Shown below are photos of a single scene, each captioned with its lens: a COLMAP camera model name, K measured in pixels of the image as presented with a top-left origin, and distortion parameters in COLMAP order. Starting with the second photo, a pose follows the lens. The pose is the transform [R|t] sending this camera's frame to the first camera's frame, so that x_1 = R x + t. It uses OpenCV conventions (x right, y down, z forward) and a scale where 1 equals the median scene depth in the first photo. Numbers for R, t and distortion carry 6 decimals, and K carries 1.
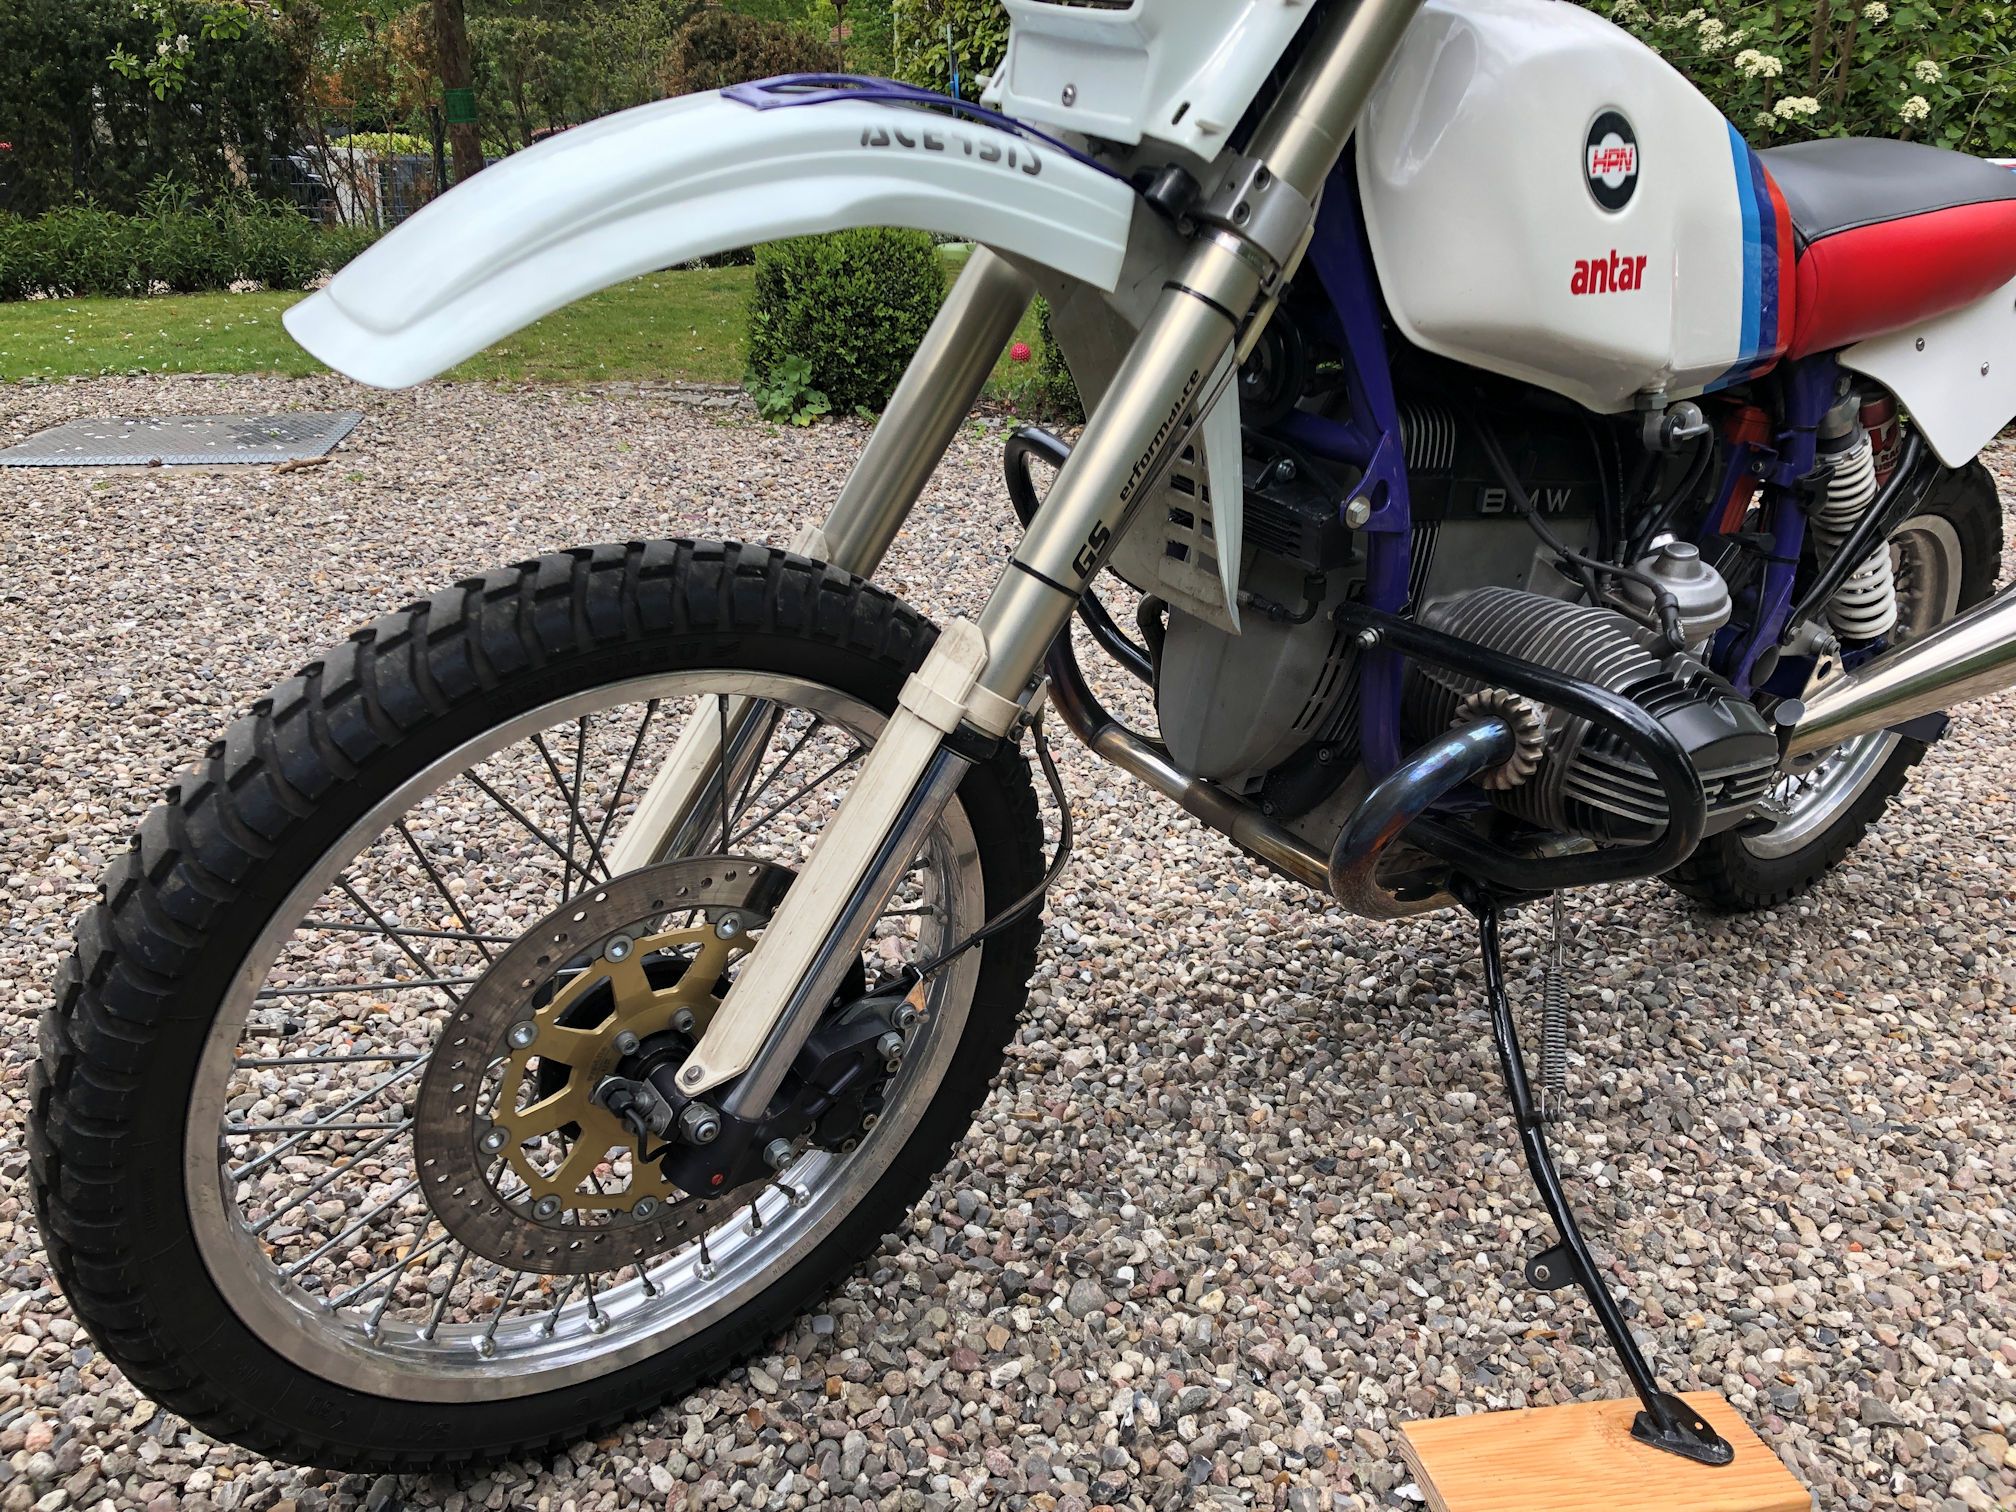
lens RADIAL K [[1702.3, 0, 1015.9], [0, 1702.3, 790.3], [0, 0, 1]] dist [0.027745, -0.018321]
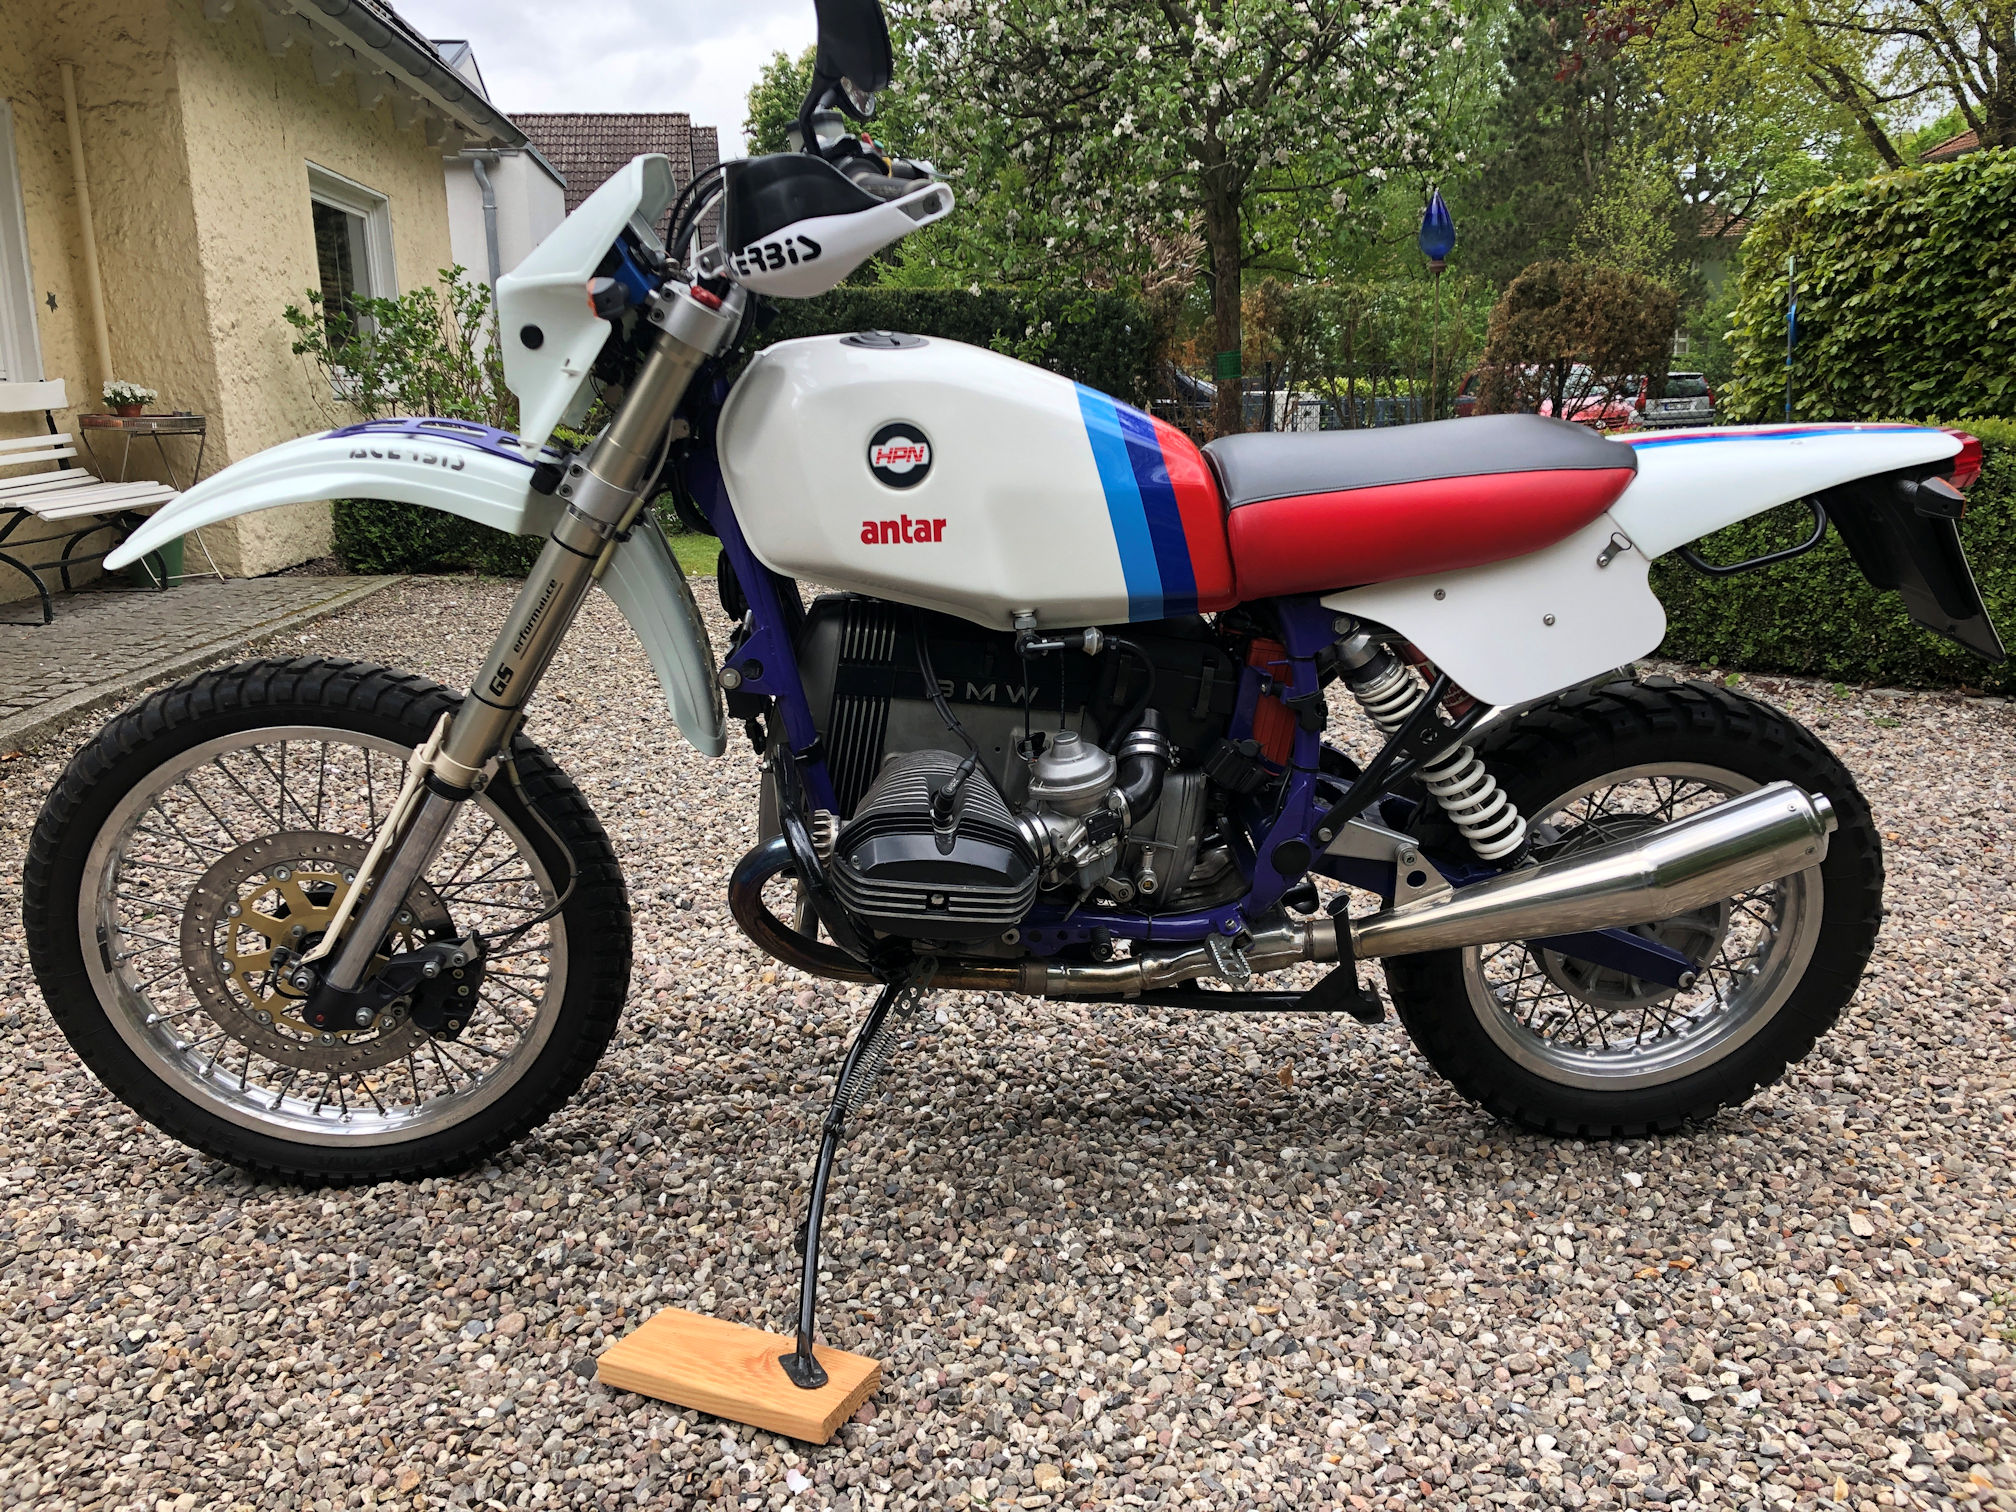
lens RADIAL K [[1712.7, 0, 1005.6], [0, 1712.7, 805.1], [0, 0, 1]] dist [-0.006117, 0.015329]
pose [[0.831417, 0.110062, -0.544640, 0.979919], [-0.170760, 0.983363, -0.061952, -0.000715], [0.528760, 0.144510, 0.836379, -0.098589]]
